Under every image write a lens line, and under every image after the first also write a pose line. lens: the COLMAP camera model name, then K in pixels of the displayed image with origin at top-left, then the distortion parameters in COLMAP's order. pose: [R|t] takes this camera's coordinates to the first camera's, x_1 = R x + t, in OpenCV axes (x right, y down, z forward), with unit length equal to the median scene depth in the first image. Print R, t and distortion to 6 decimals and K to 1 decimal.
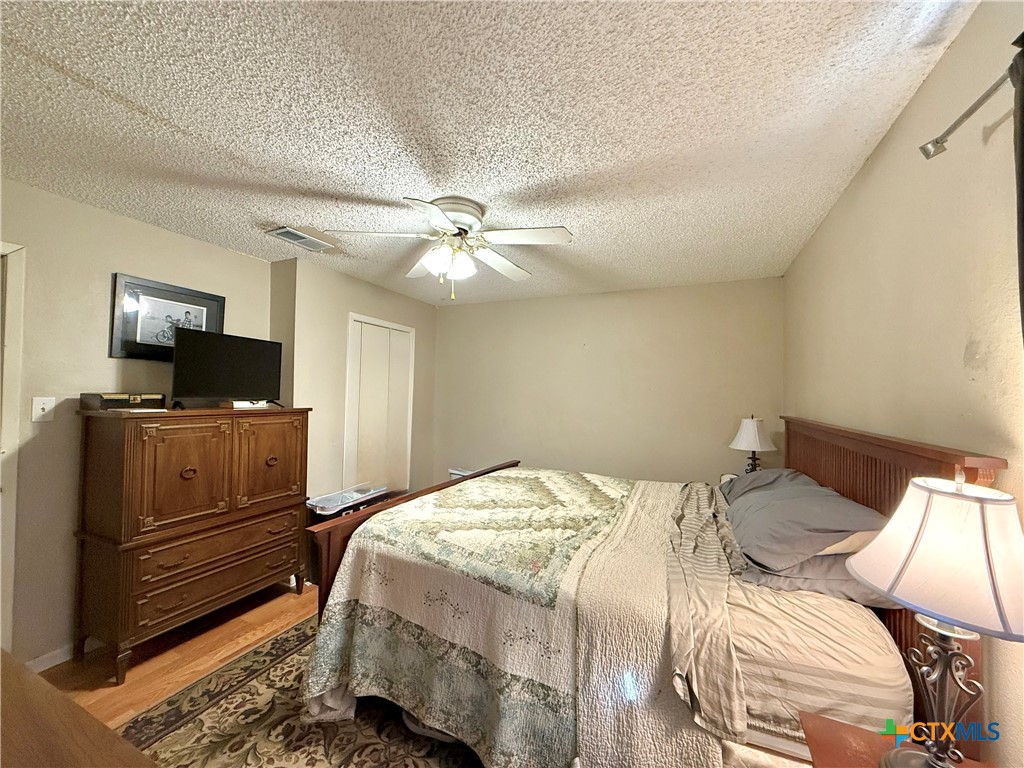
lens RADIAL K [[407.2, 0, 516.0], [0, 407.2, 386.9], [0, 0, 1]] dist [0.000249, -0.000188]
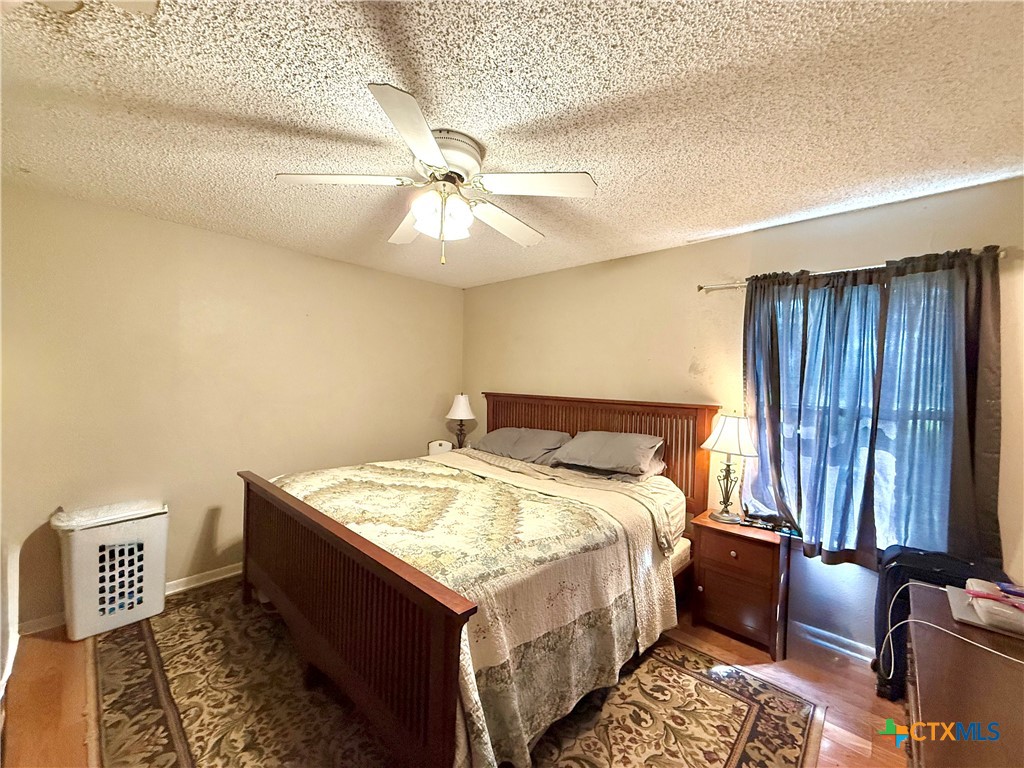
lens RADIAL K [[407.2, 0, 516.0], [0, 407.2, 386.9], [0, 0, 1]] dist [0.000249, -0.000188]
pose [[0.310705, -0.029650, 0.950044, -1.083446], [-0.036303, 0.998414, 0.043033, -0.018772], [-0.949813, -0.047860, 0.309135, 0.766005]]
